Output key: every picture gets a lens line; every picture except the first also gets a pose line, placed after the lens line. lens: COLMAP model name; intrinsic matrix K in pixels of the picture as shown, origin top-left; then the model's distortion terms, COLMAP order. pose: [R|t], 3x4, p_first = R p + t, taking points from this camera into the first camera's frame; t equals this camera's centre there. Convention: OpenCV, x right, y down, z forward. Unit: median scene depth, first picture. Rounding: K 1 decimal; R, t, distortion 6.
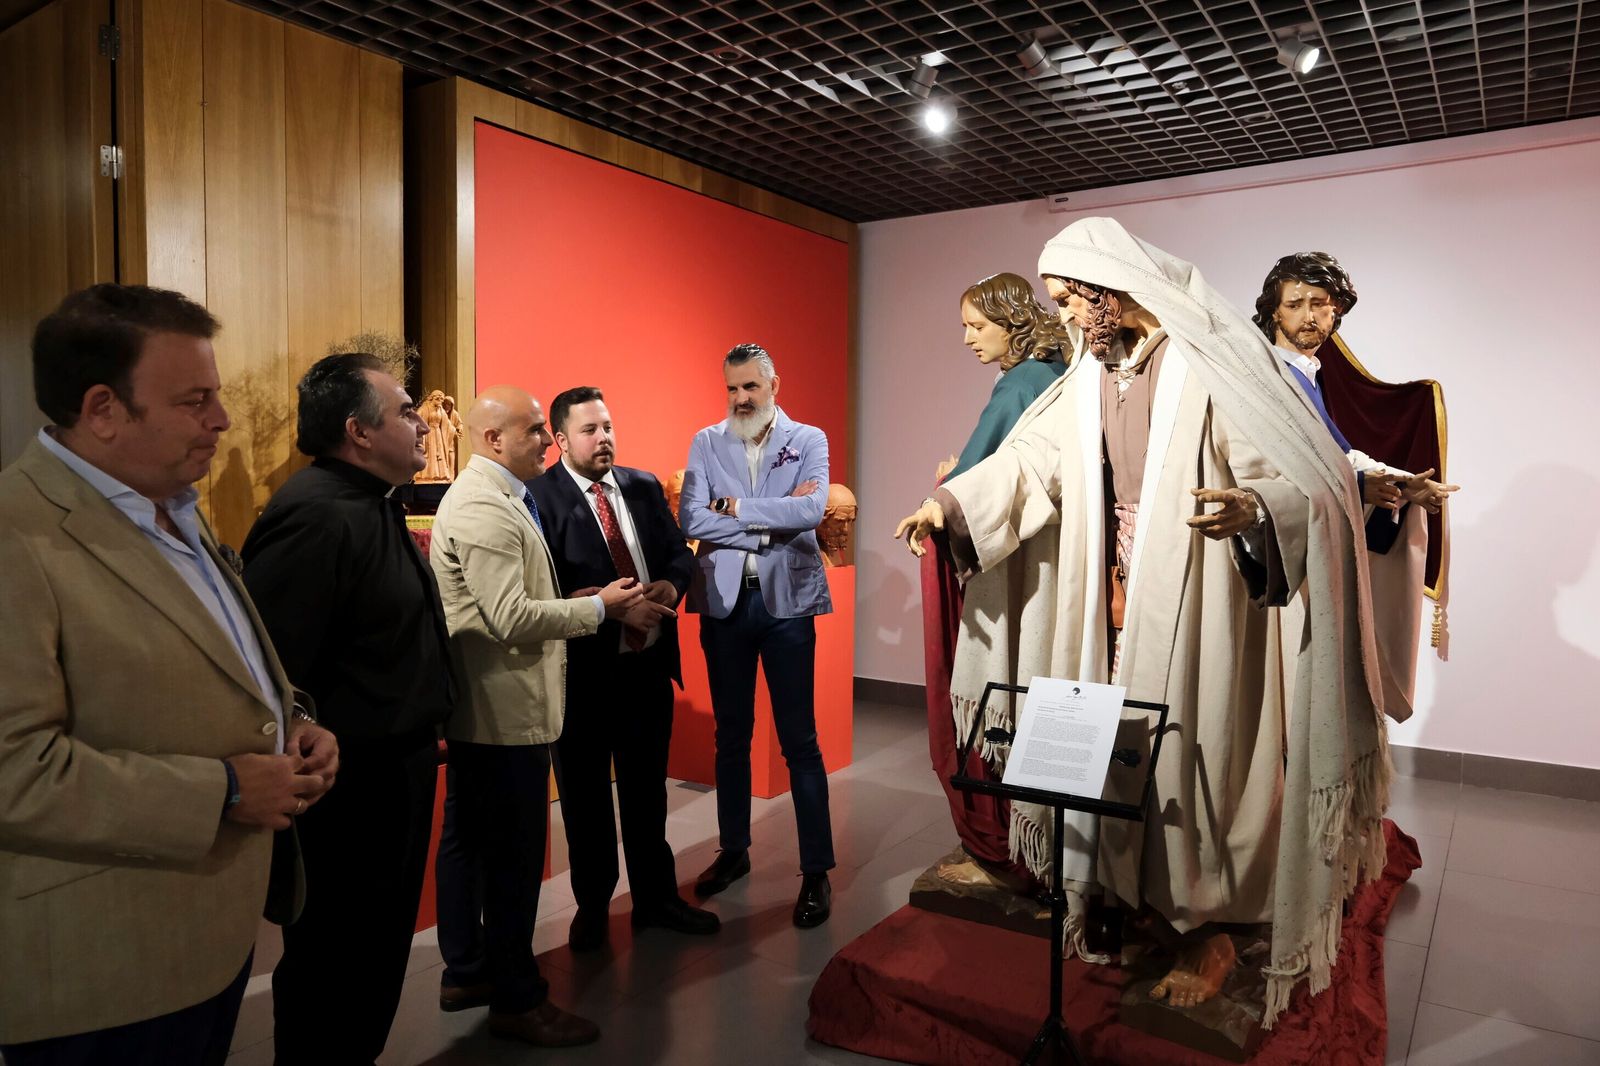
lens RADIAL K [[1090.7, 0, 792.4], [0, 1090.7, 535.0], [0, 0, 1]] dist [-0.020766, 0.009954]
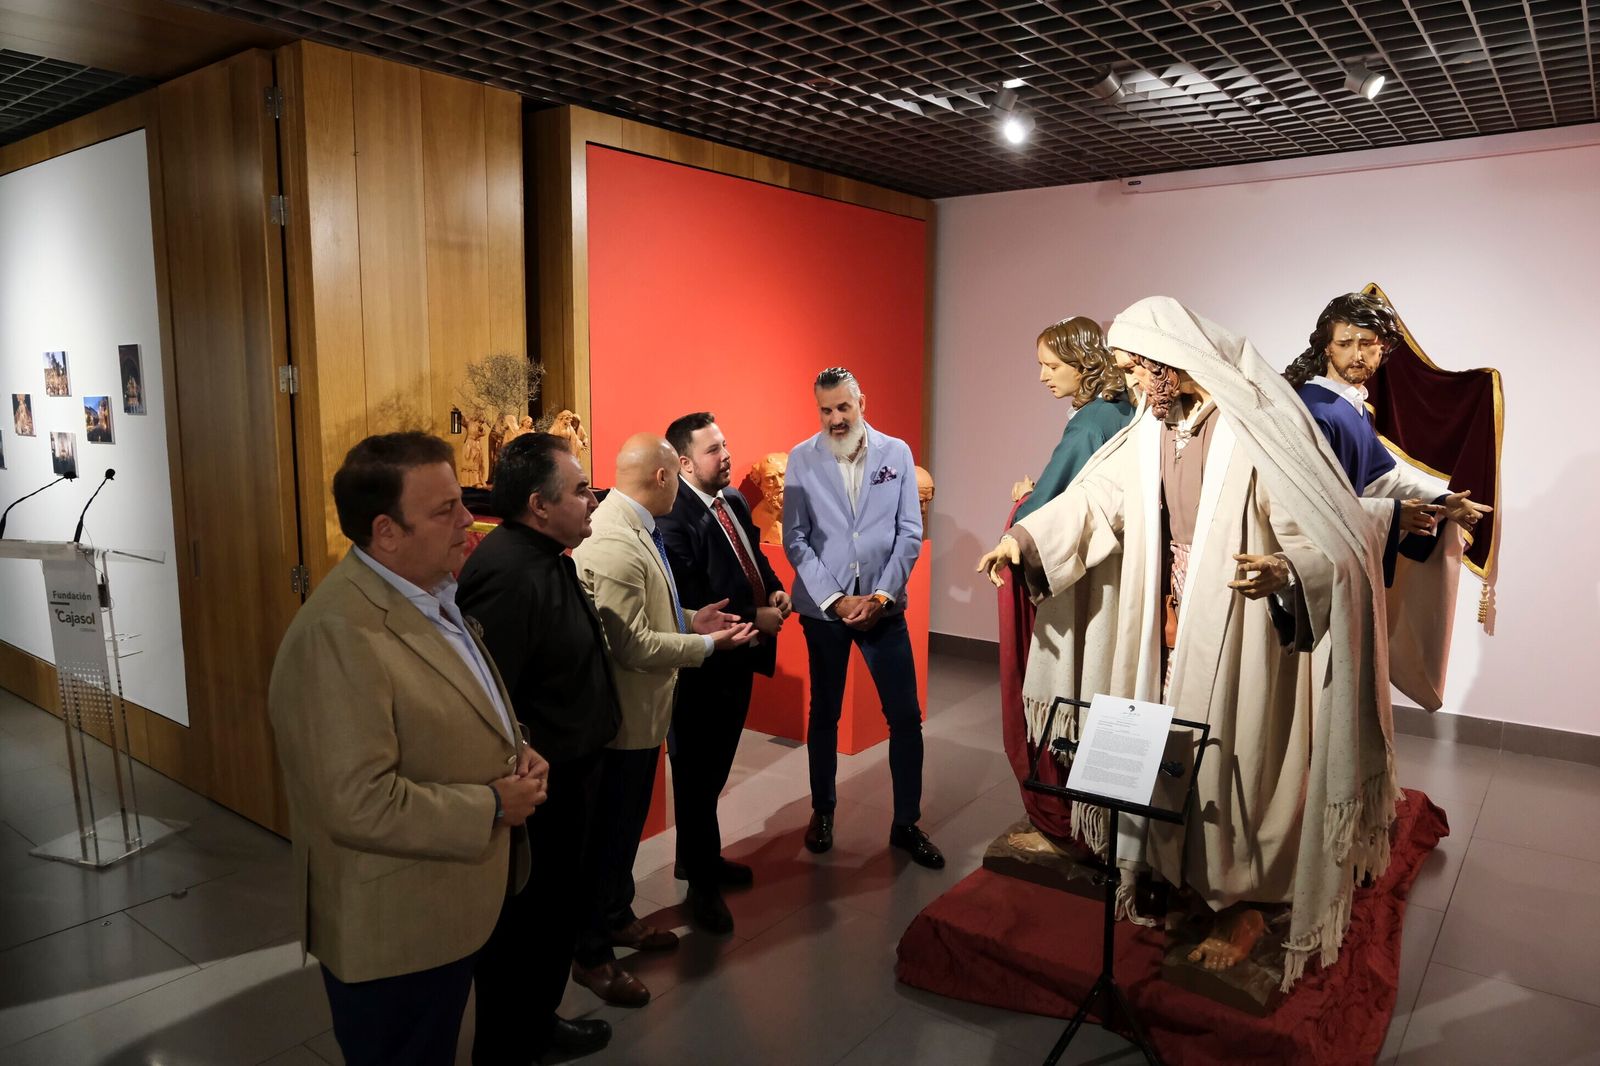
lens RADIAL K [[1090.7, 0, 793.0], [0, 1090.7, 537.7], [0, 0, 1]] dist [-0.020766, 0.009954]
pose [[0.998359, 0.004808, -0.057072, -0.030359], [-0.000213, 0.996776, 0.080240, -0.104686], [0.057273, -0.080096, 0.995140, -0.138718]]
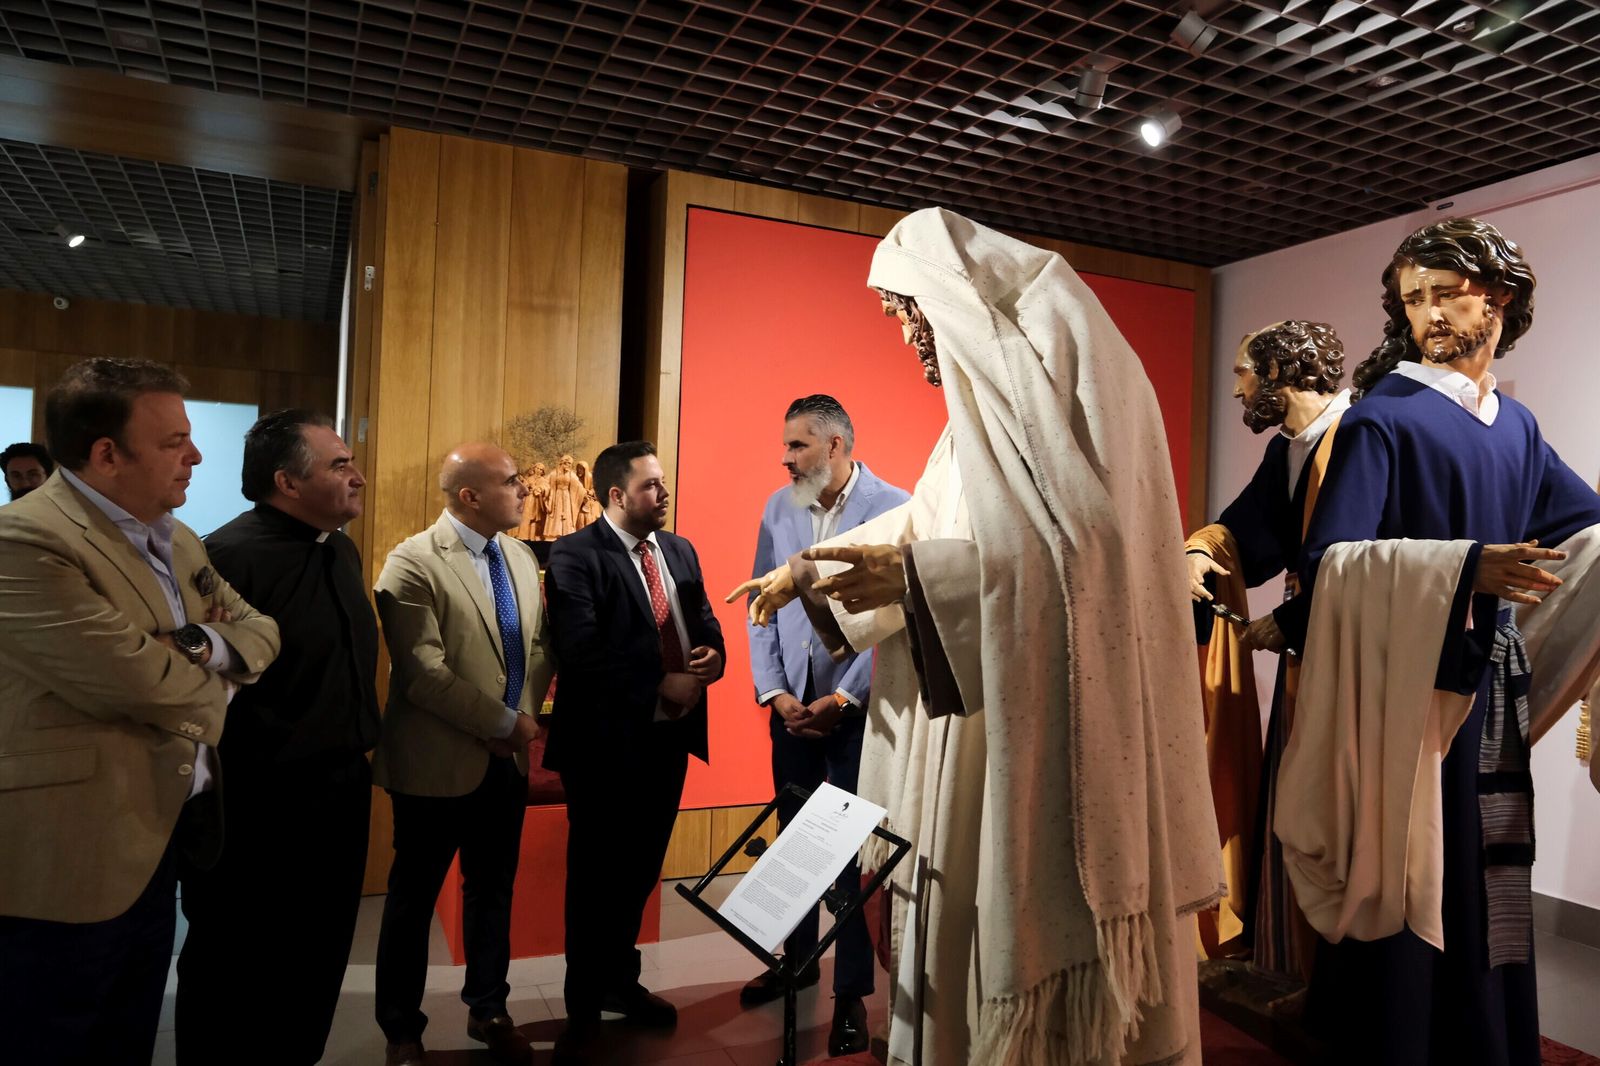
lens RADIAL K [[1090.7, 0, 786.5], [0, 1090.7, 531.0], [0, 0, 1]] dist [-0.020766, 0.009954]
pose [[0.852206, 0.015081, -0.522989, 0.484879], [-0.057696, 0.996197, -0.065290, -0.000147], [0.520016, 0.085815, 0.849835, 0.229758]]
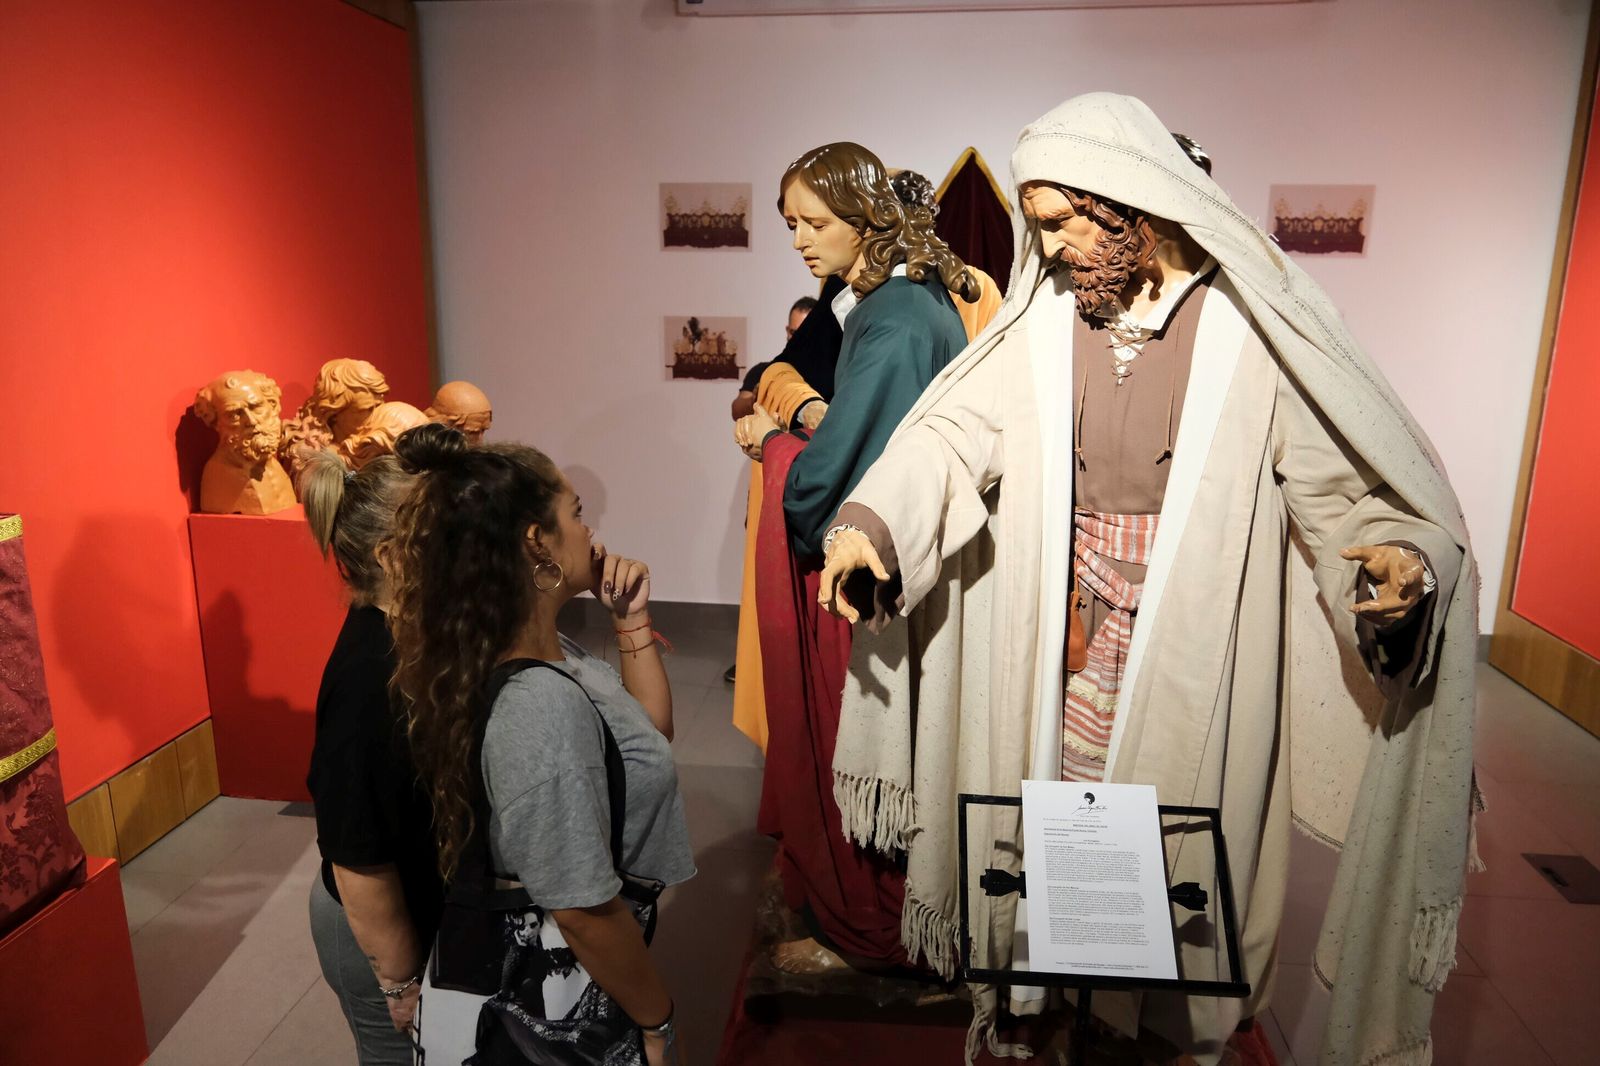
lens RADIAL K [[1090.7, 0, 792.4], [0, 1090.7, 536.9], [0, 0, 1]] dist [-0.020766, 0.009954]
pose [[0.892100, -0.107958, 0.438751, -0.159211], [0.026790, 0.981966, 0.187148, -0.126050], [-0.451043, -0.155201, 0.878905, 0.378107]]
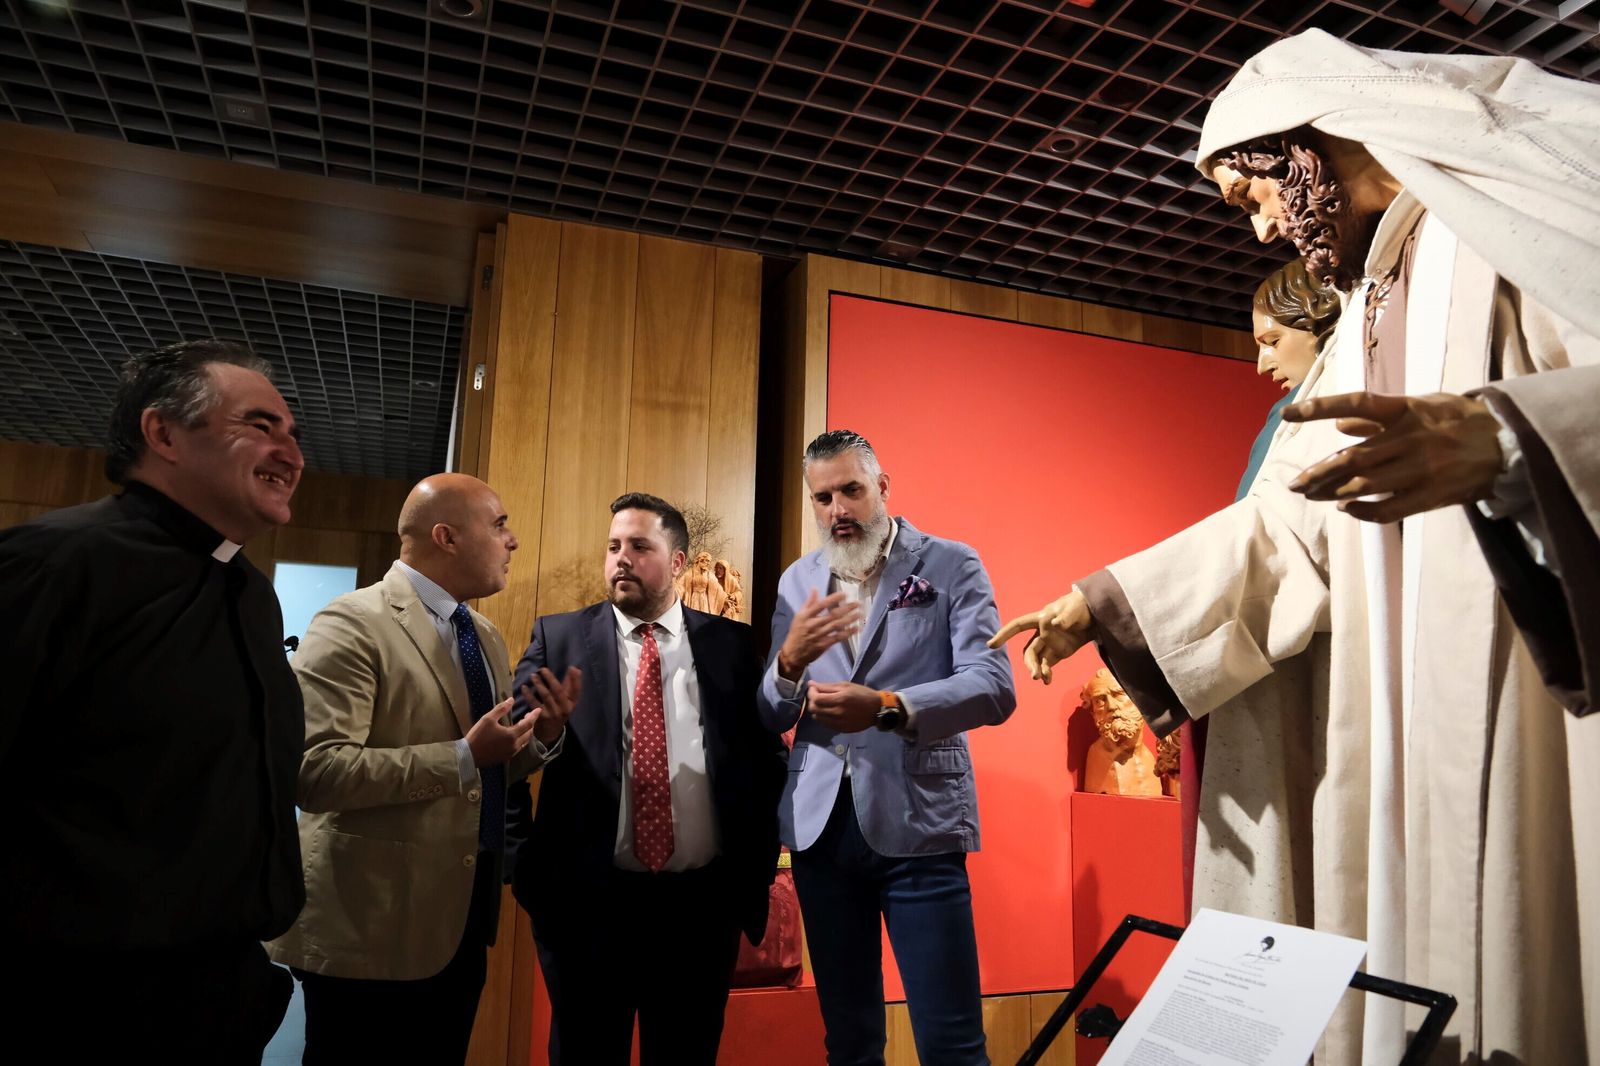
lens RADIAL K [[1090.7, 0, 785.3], [0, 1090.7, 535.4], [0, 0, 1]] dist [-0.020766, 0.009954]
pose [[0.806202, -0.101022, -0.582952, 0.292175], [-0.048902, 0.970565, -0.235823, 0.072666], [0.589616, 0.218628, 0.777531, 0.379806]]
